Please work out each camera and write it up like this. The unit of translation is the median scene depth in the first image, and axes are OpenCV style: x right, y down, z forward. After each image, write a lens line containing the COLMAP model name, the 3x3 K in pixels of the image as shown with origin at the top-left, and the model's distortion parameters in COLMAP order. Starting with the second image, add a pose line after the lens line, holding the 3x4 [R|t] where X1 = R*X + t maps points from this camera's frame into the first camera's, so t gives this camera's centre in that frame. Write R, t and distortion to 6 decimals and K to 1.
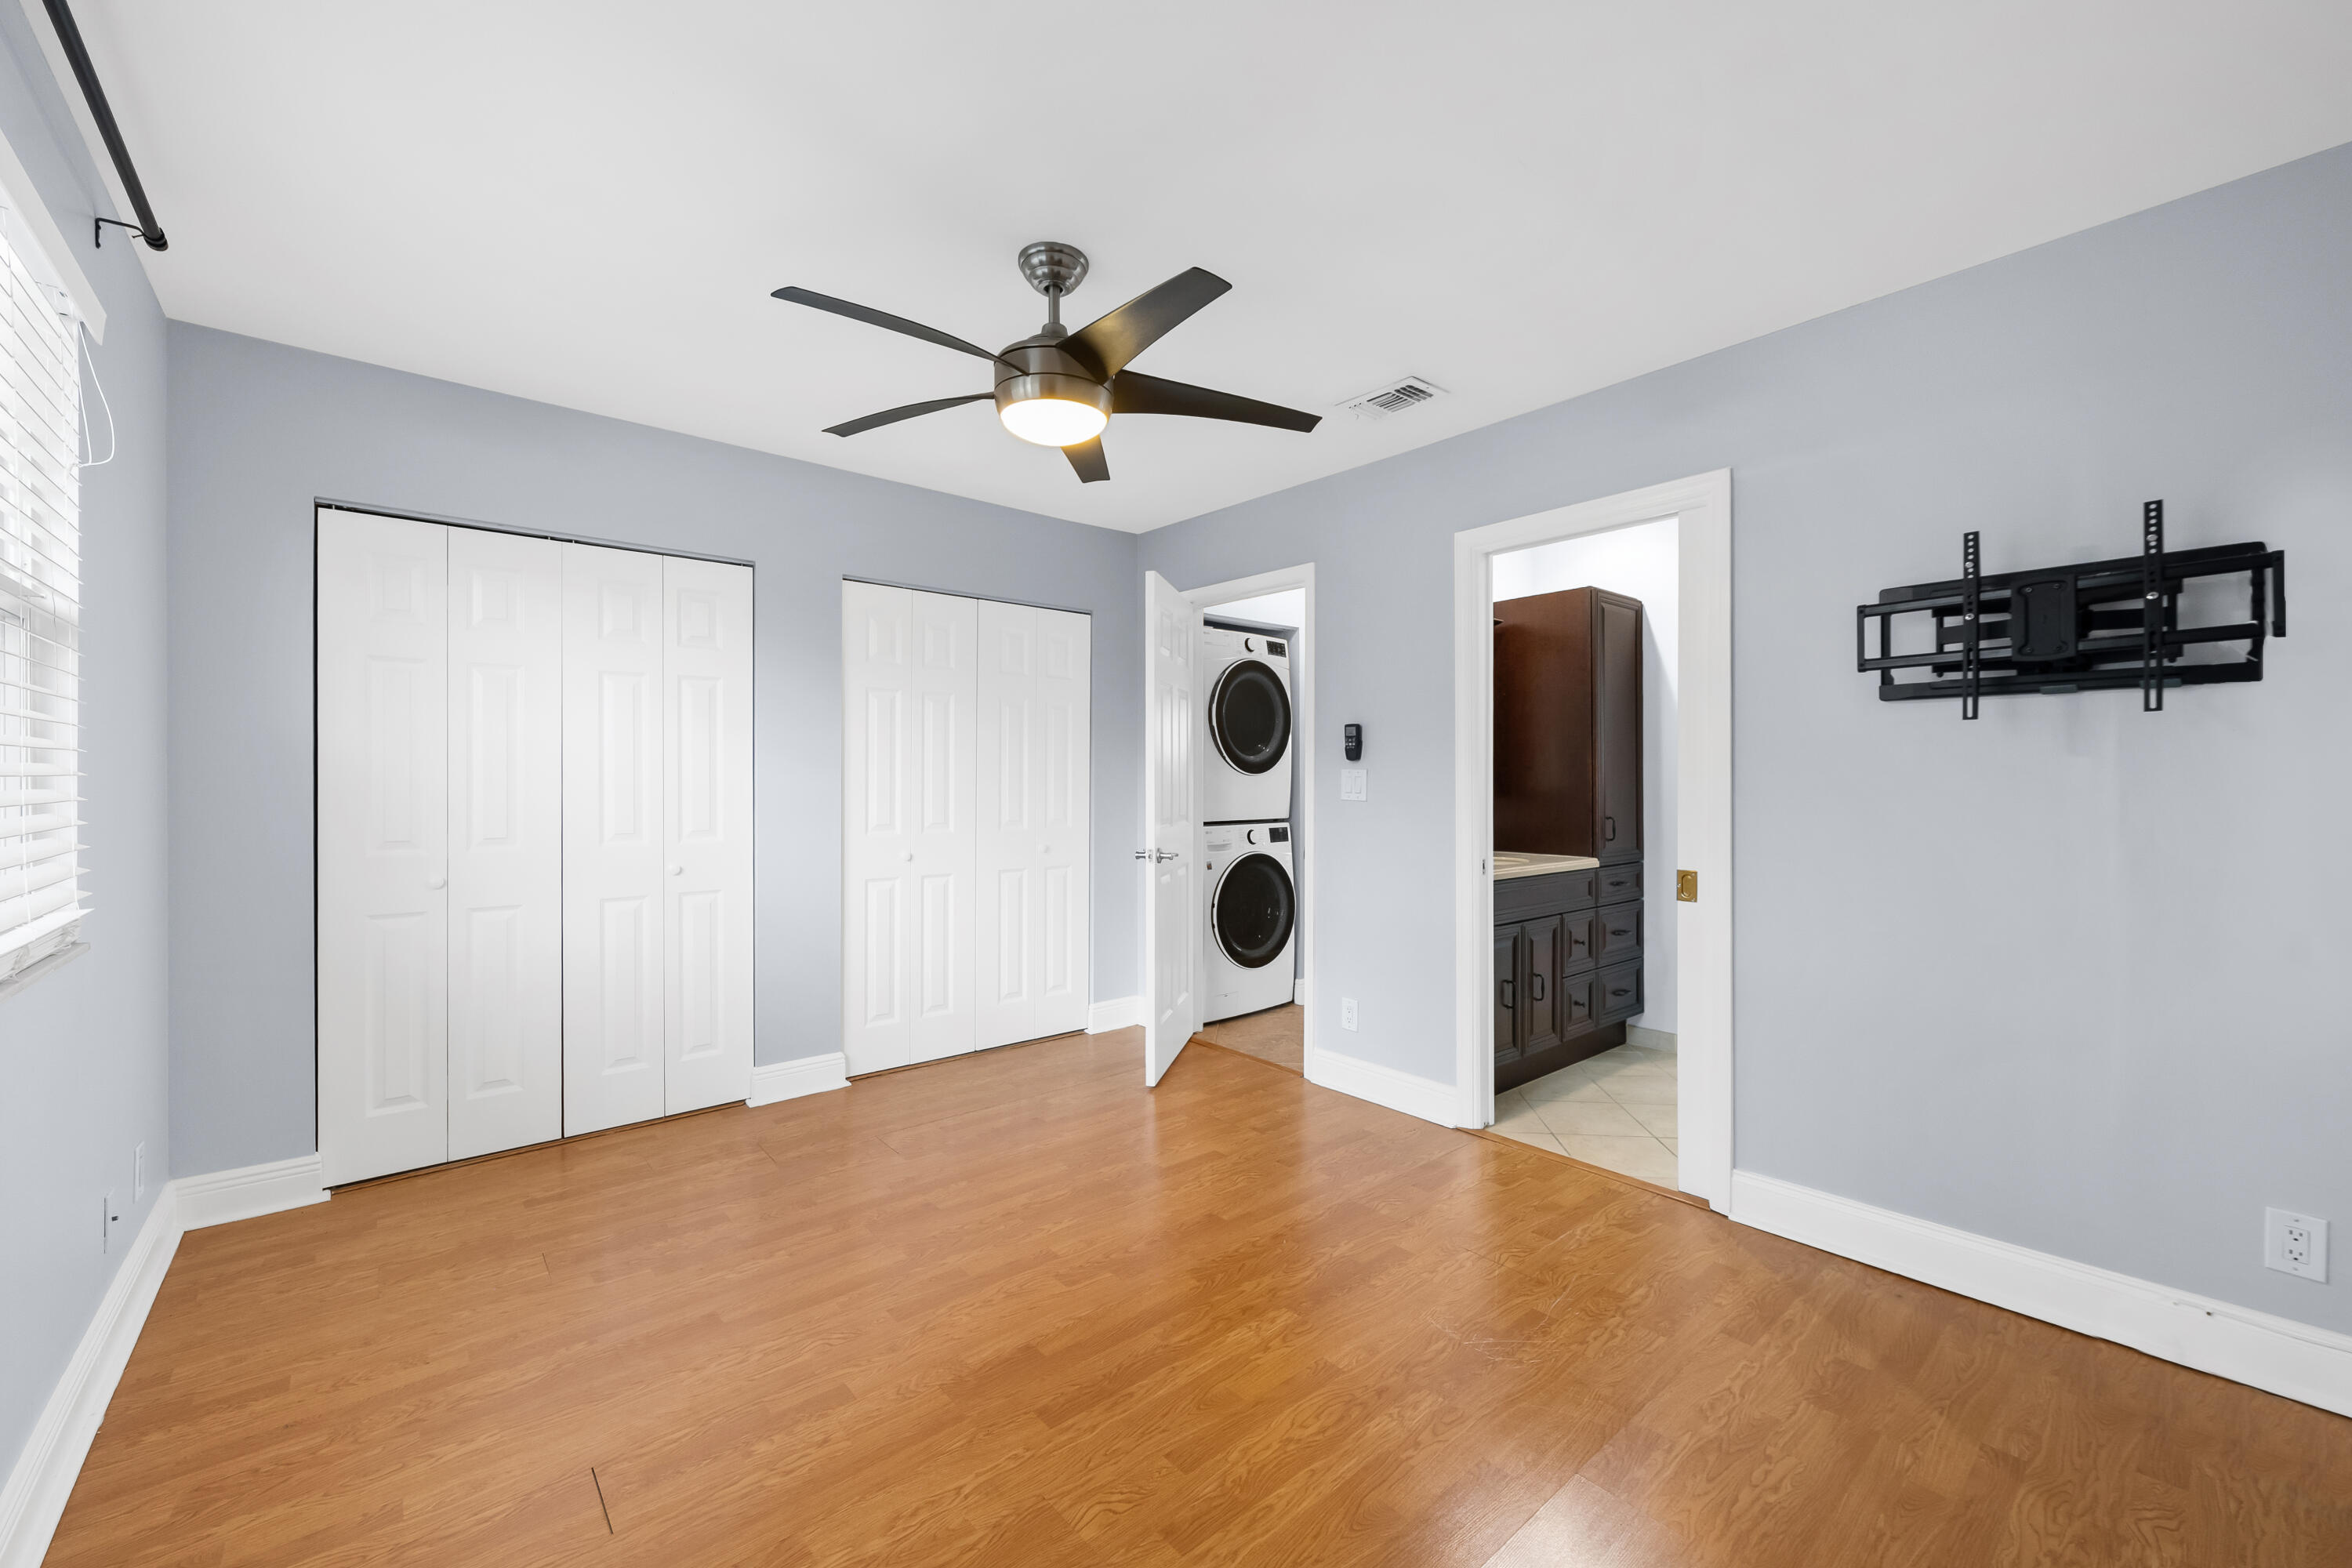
lens RADIAL K [[938.5, 0, 1175.5], [0, 938.5, 773.1], [0, 0, 1]] dist [-0.000676, -0.001854]
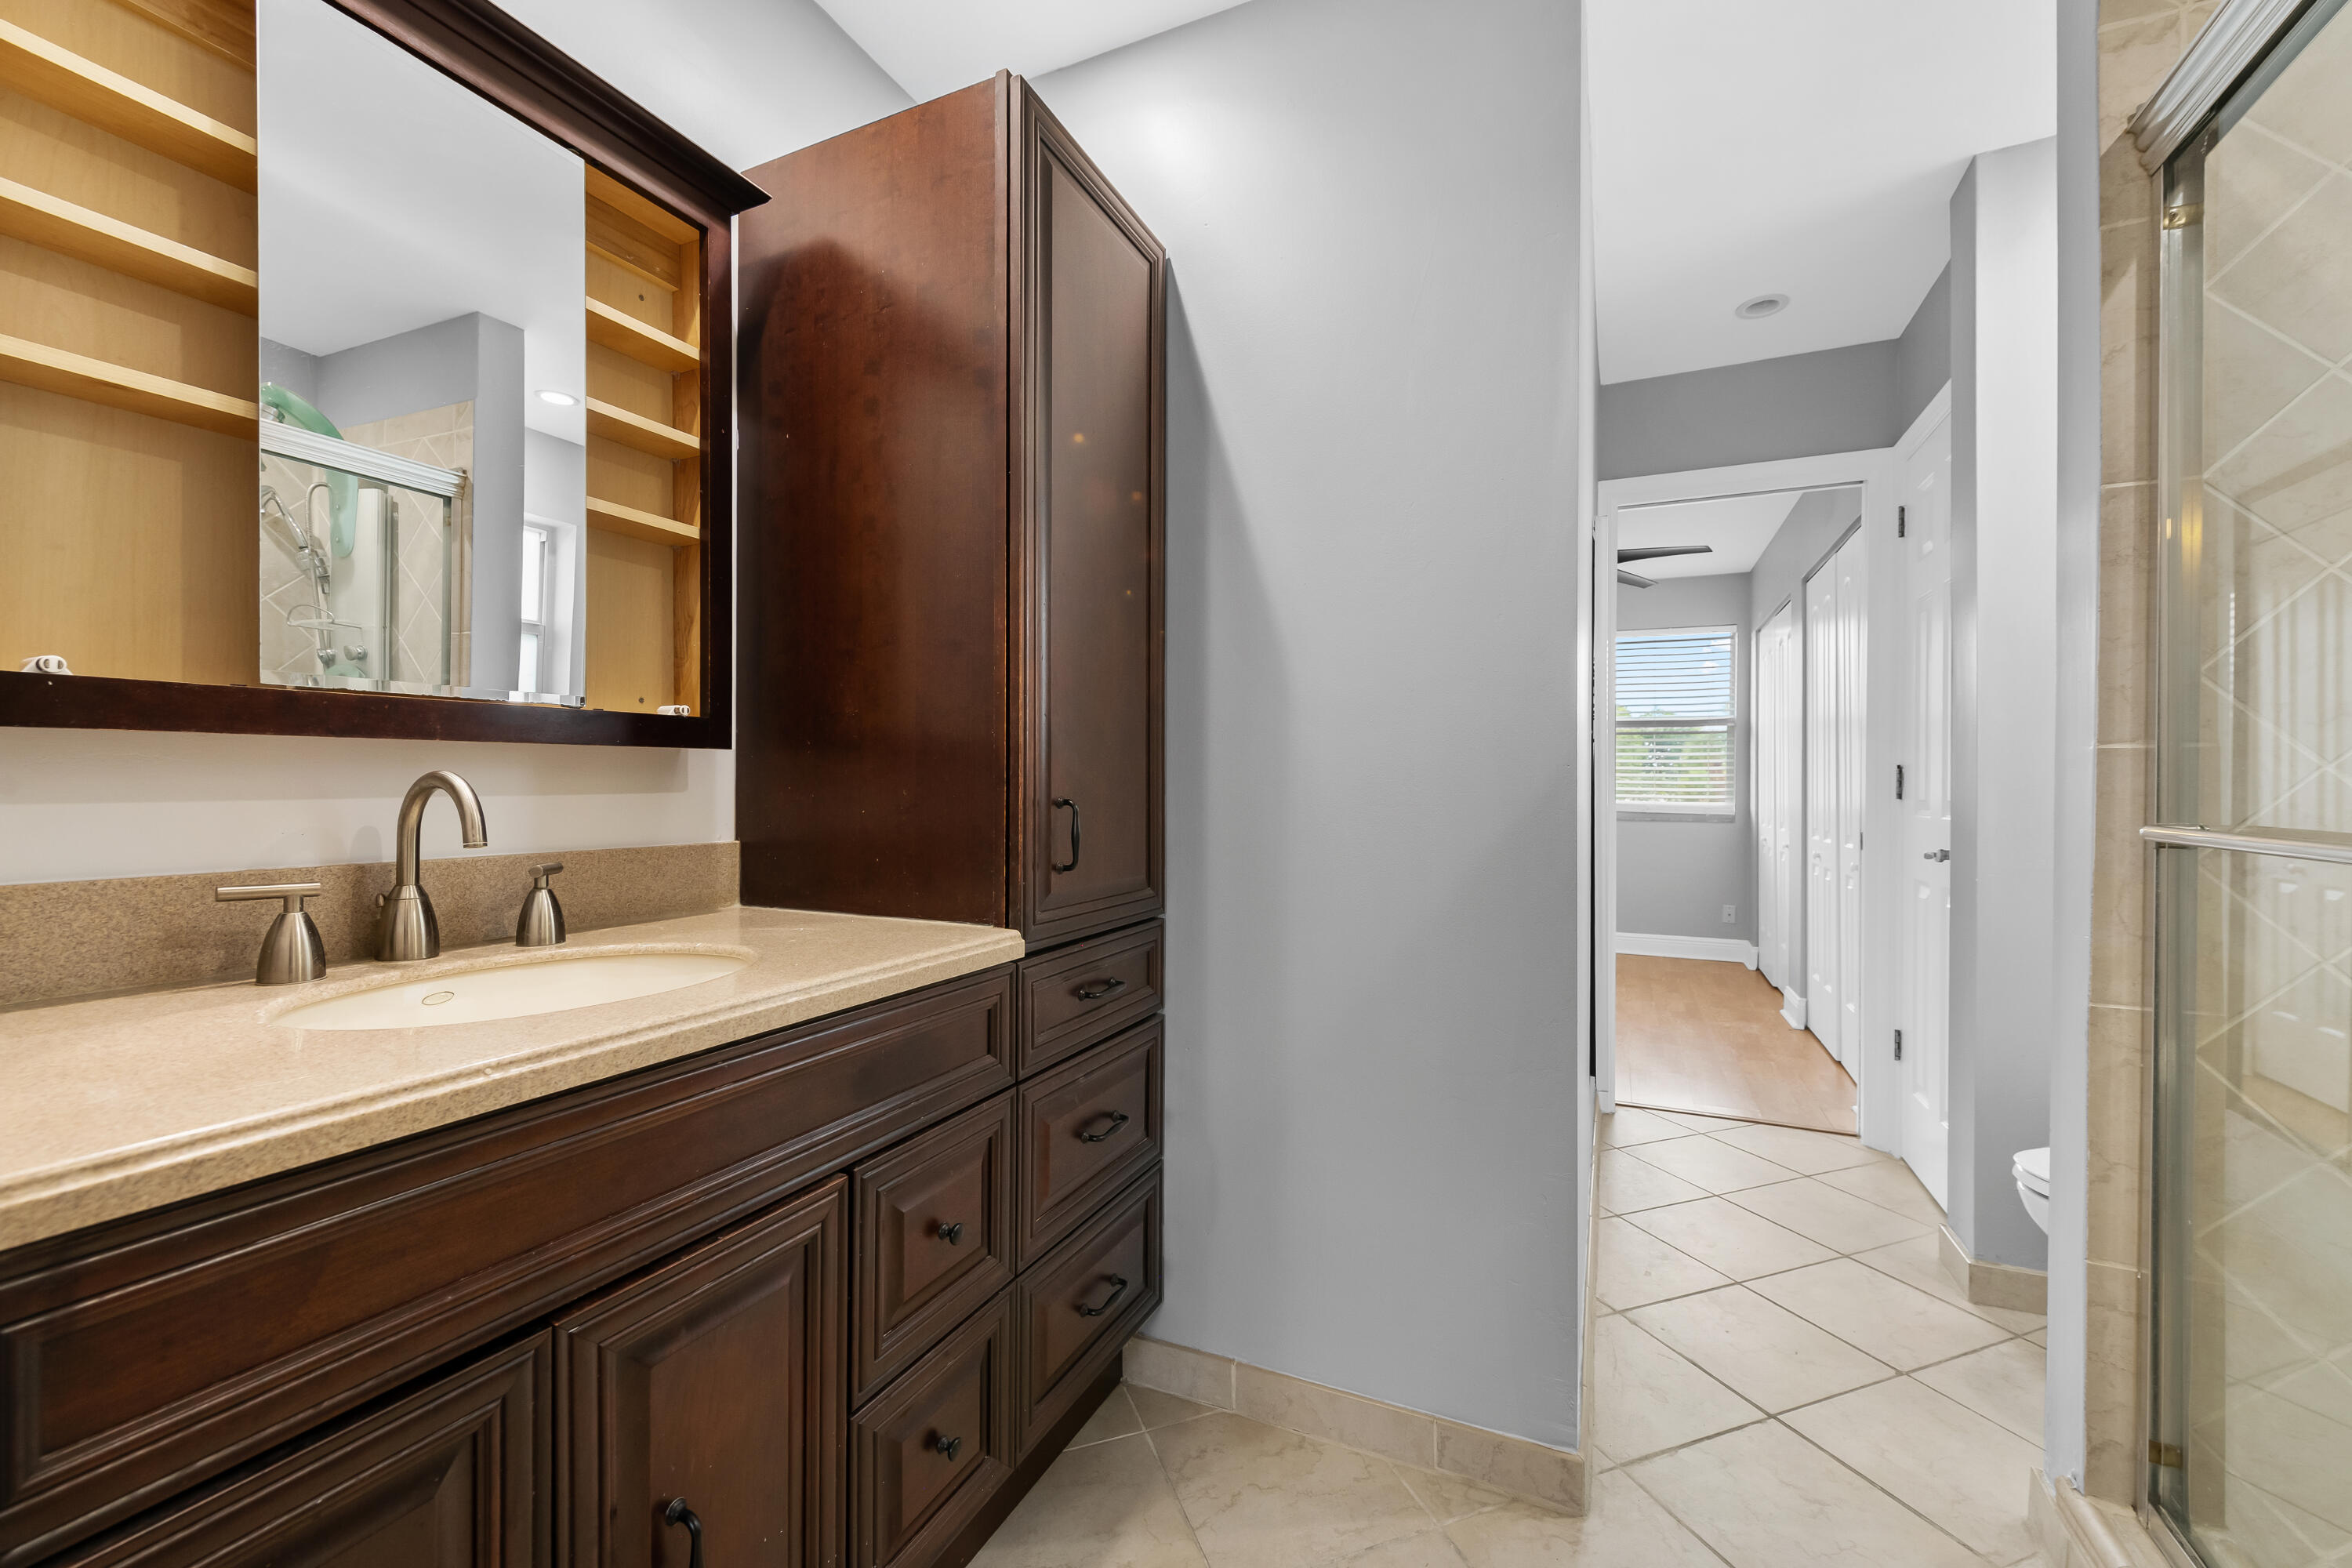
lens RADIAL K [[938.5, 0, 1179.5], [0, 938.5, 782.7], [0, 0, 1]] dist [-0.000676, -0.001854]
pose [[0.907507, 0.002799, 0.420028, 0.363699], [-0.002737, 0.999996, -0.000751, 0.040633], [-0.420028, -0.000468, 0.907511, 0.686025]]
